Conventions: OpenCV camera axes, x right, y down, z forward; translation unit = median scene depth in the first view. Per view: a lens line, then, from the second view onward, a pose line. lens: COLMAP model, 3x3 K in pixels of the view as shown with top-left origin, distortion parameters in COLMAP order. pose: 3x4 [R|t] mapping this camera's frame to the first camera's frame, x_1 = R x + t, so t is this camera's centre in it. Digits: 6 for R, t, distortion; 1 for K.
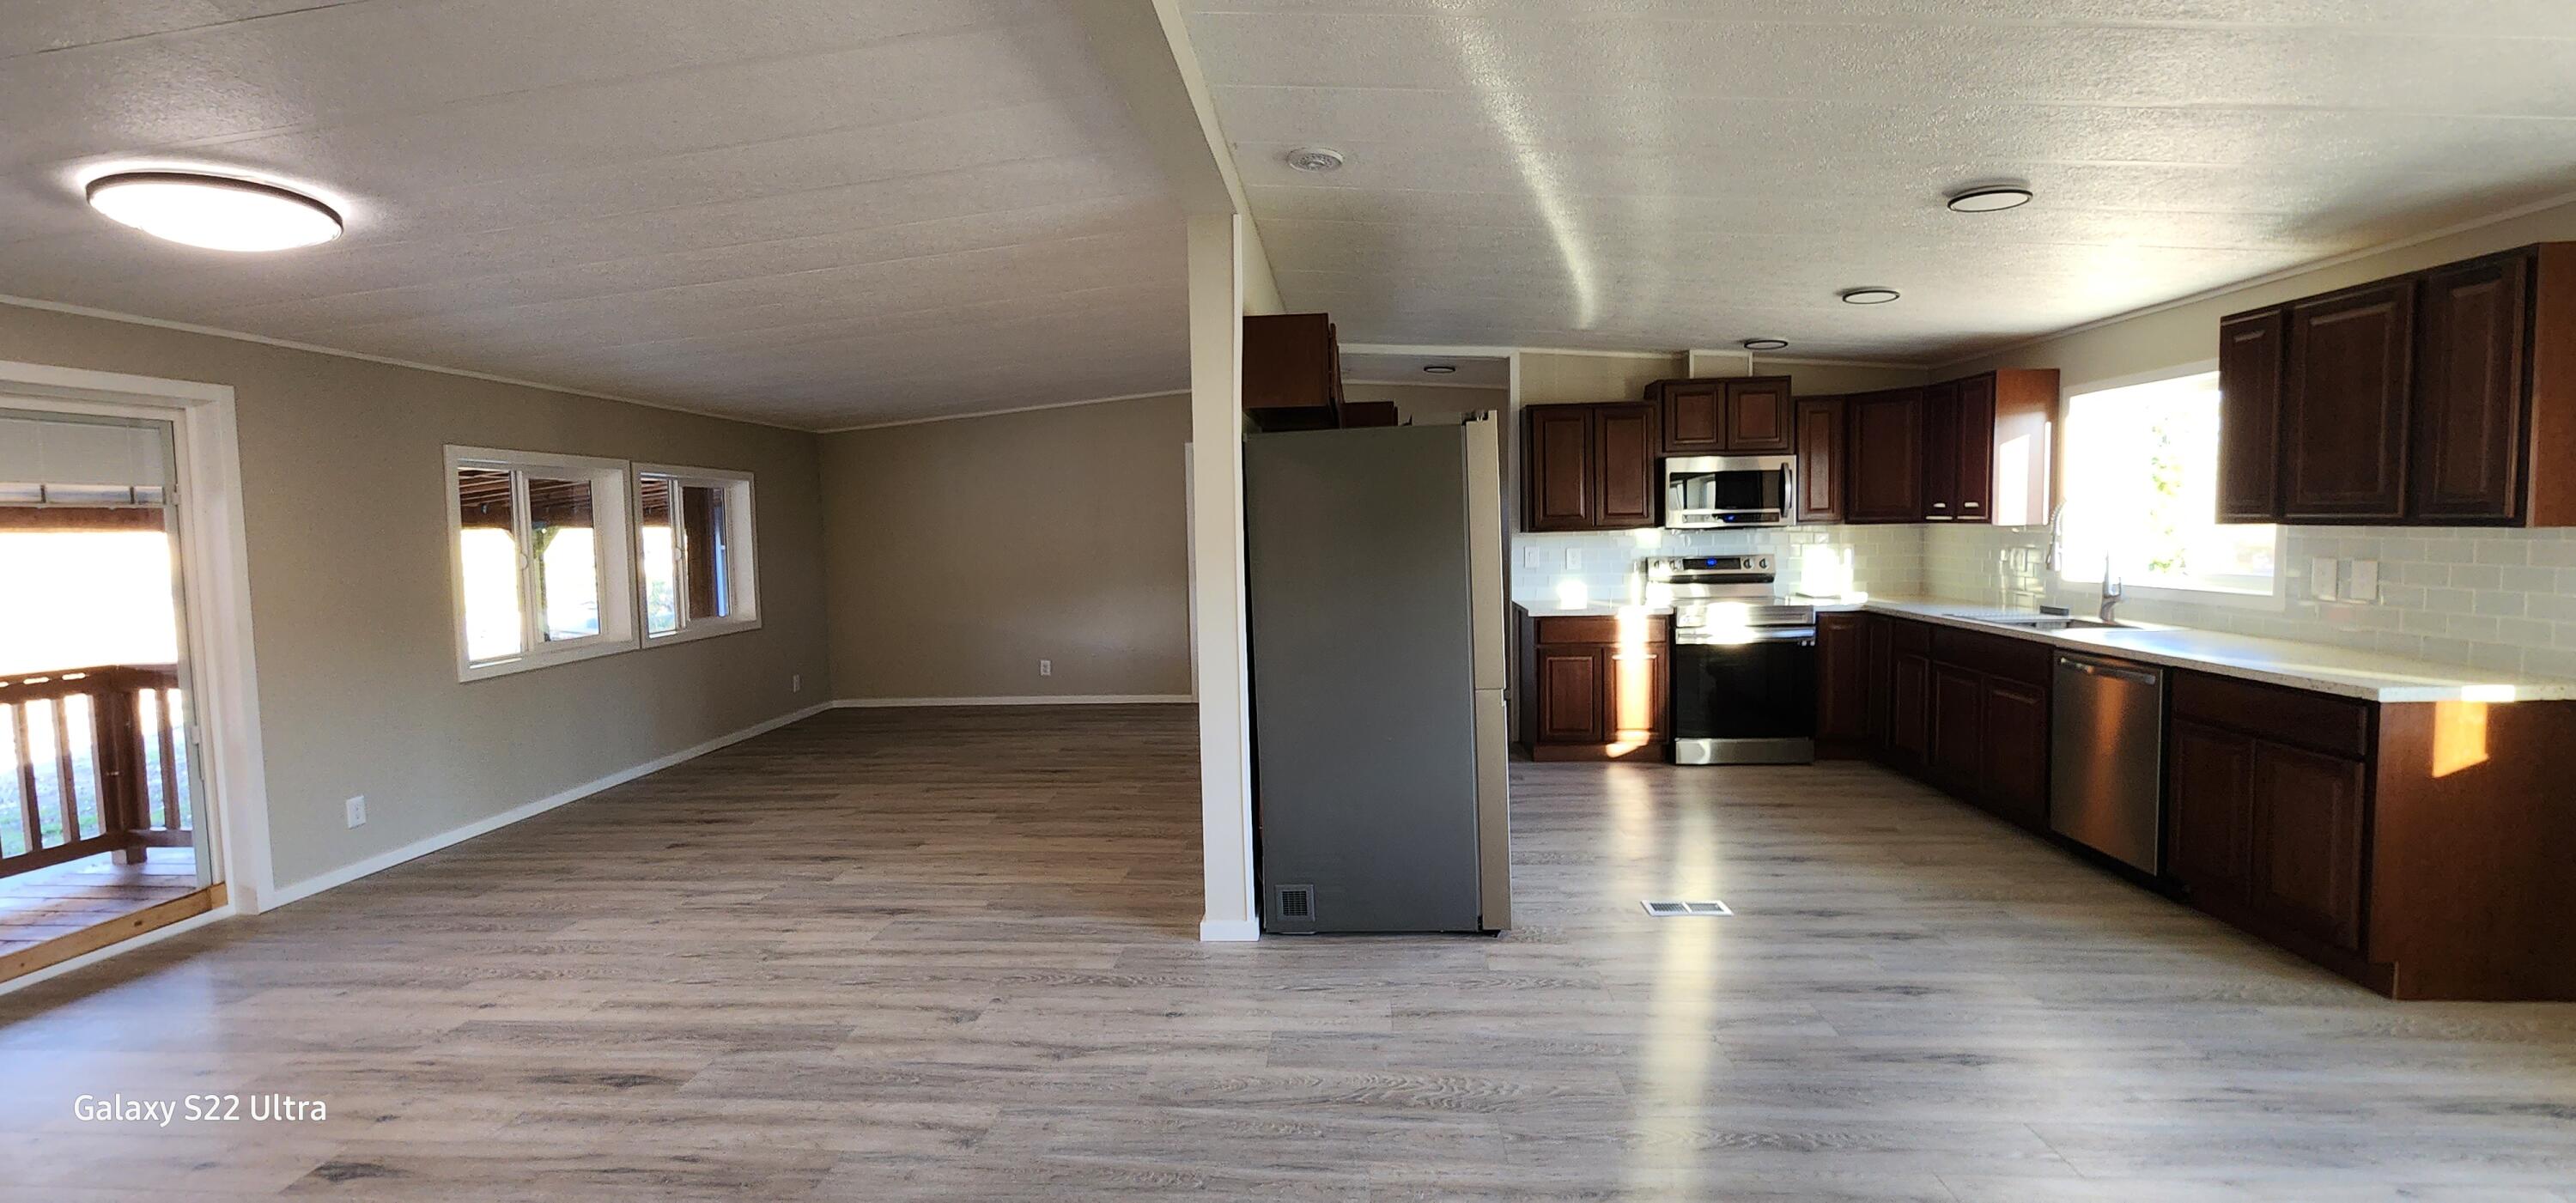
lens RADIAL K [[1068.1, 0, 1282.5], [0, 1068.1, 588.7], [0, 0, 1]] dist [0.000439, -0.000026]
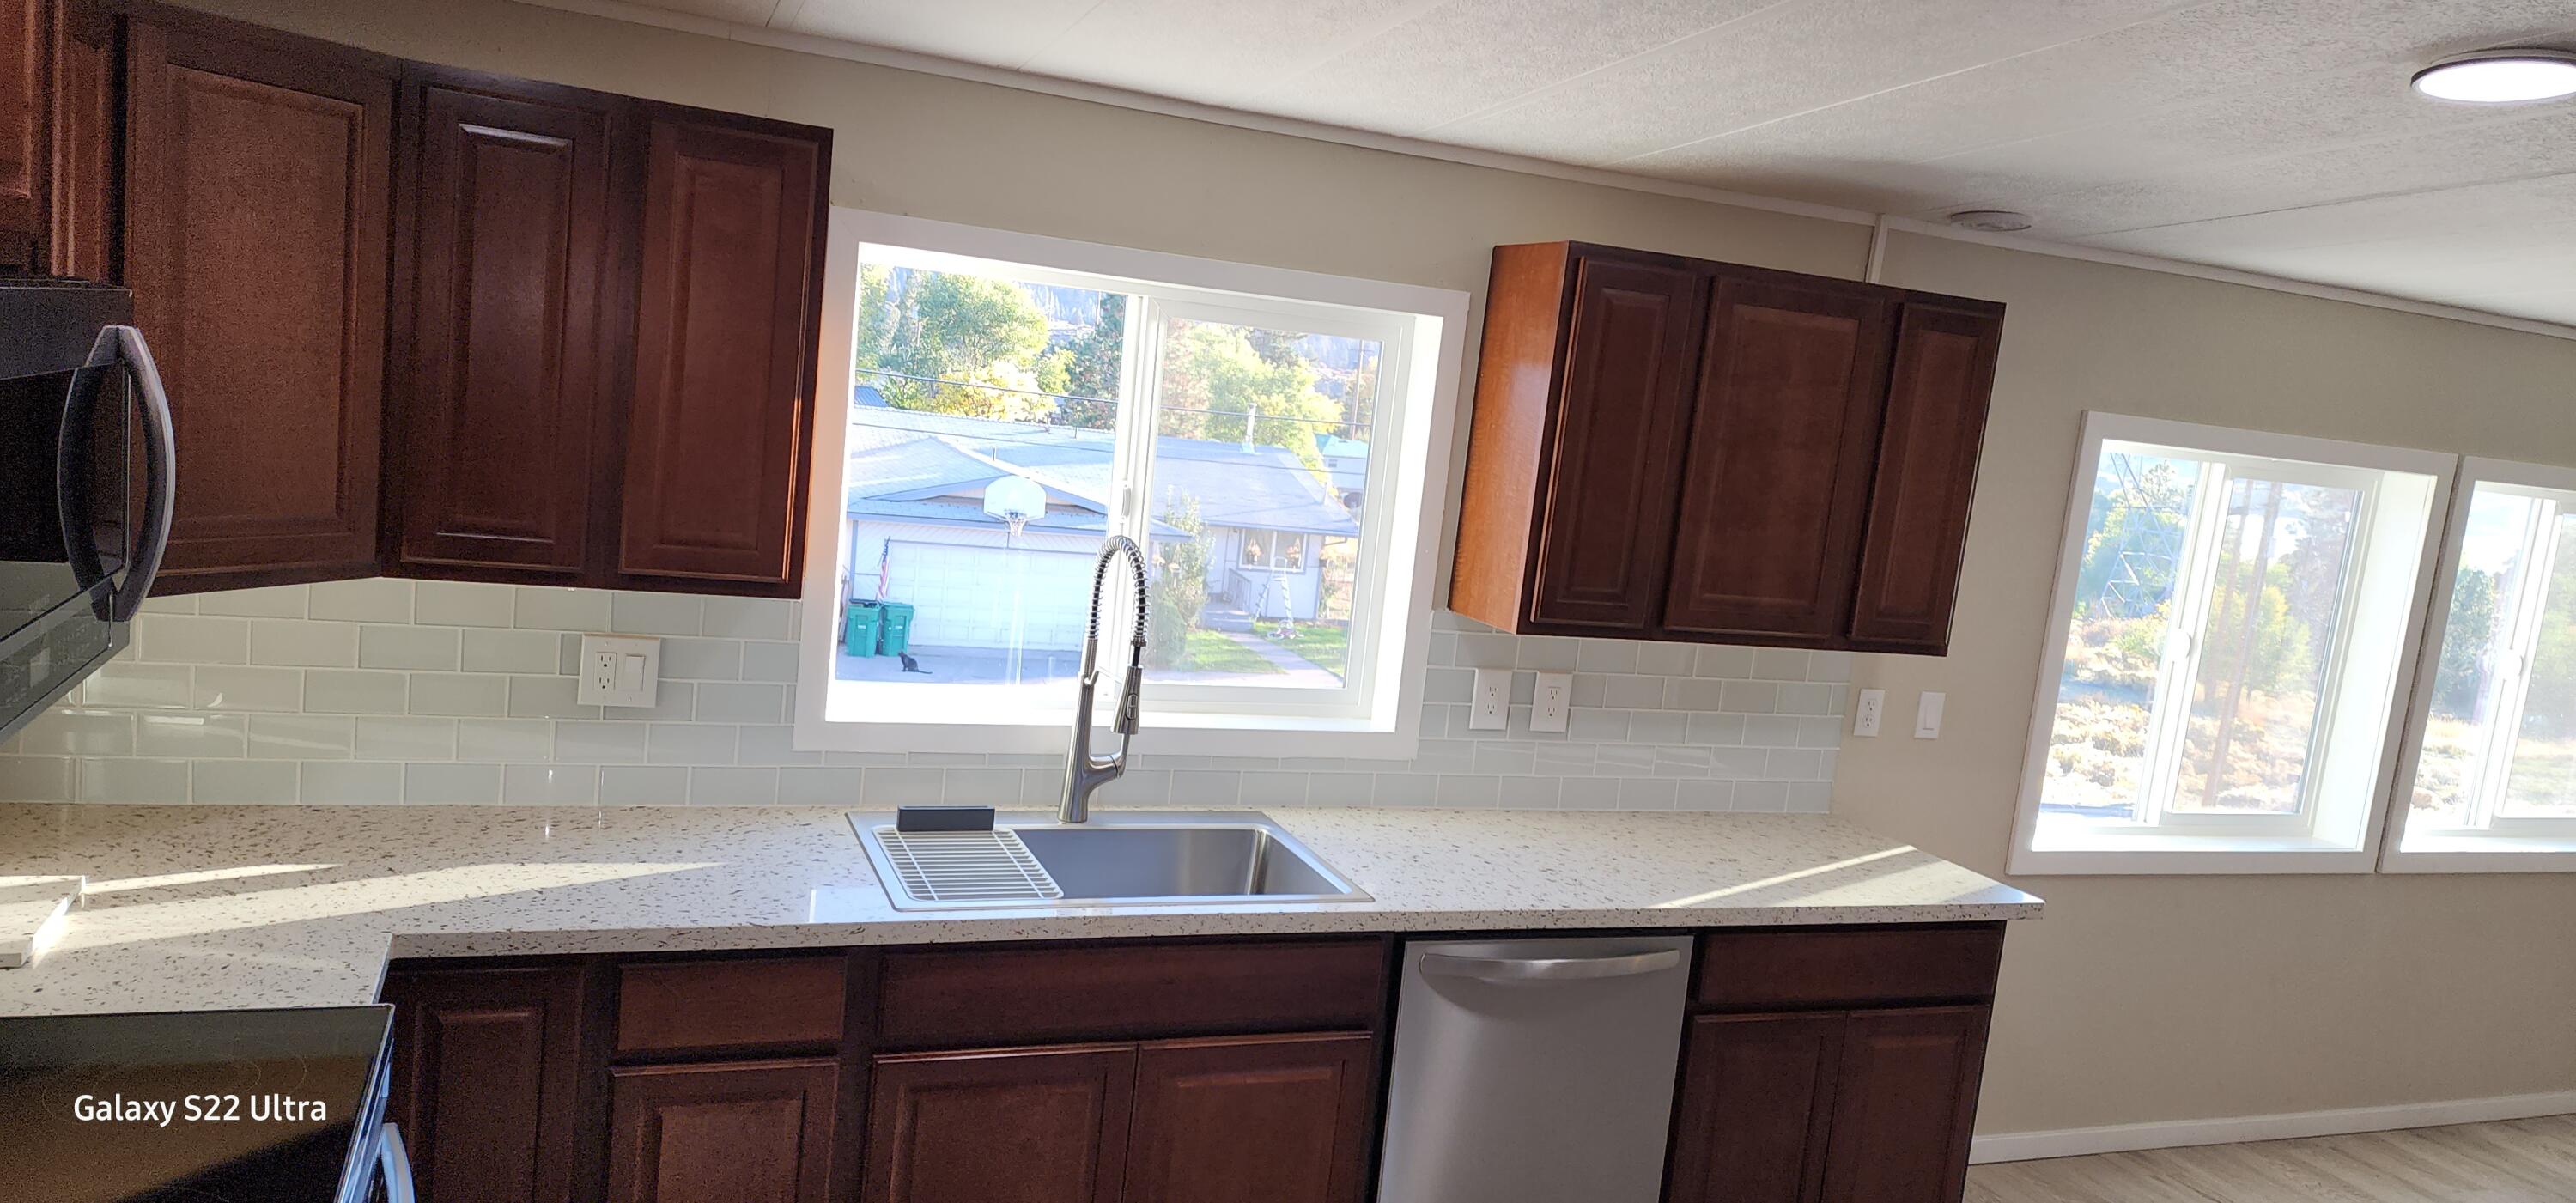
lens RADIAL K [[1695.3, 0, 1267.4], [0, 1695.3, 614.4], [0, 0, 1]] dist [0.103617, -0.107671]
pose [[-0.425326, -0.152570, 0.892088, 0.163352], [-0.043220, 0.987988, 0.148365, -0.183045], [-0.904008, 0.024547, -0.426811, 1.427226]]
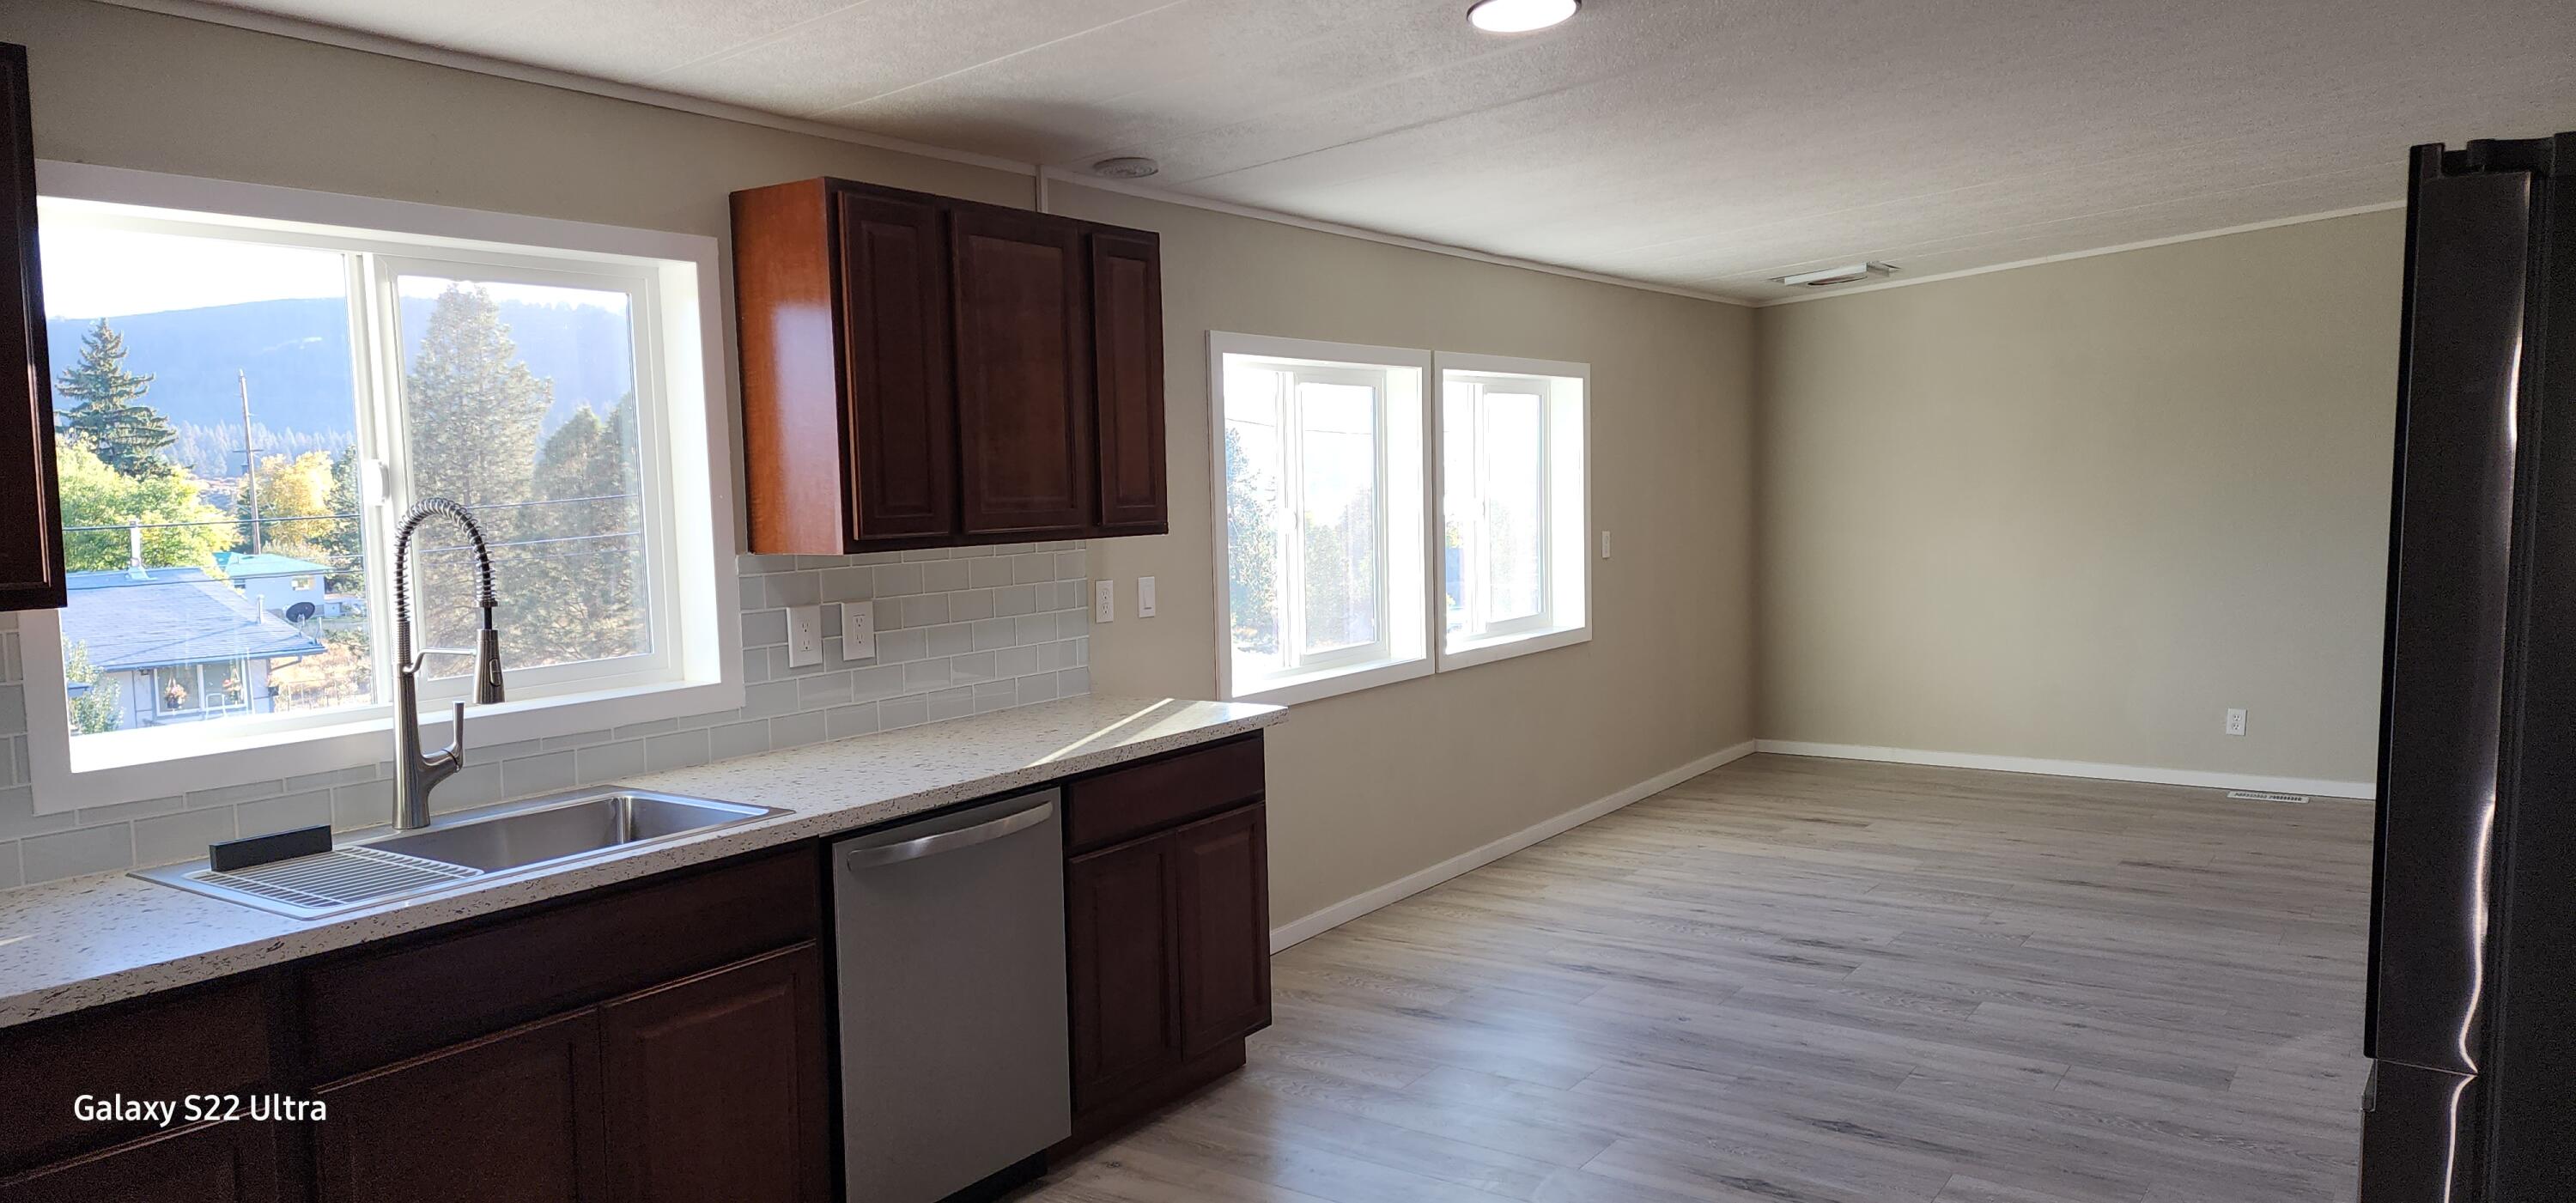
lens RADIAL K [[1695.3, 0, 1267.4], [0, 1695.3, 614.4], [0, 0, 1]] dist [0.103617, -0.107671]
pose [[-0.853809, -0.004122, 0.520571, 0.210980], [0.071570, 0.989544, 0.125220, -0.119684], [-0.515644, 0.144171, -0.844586, 1.590117]]
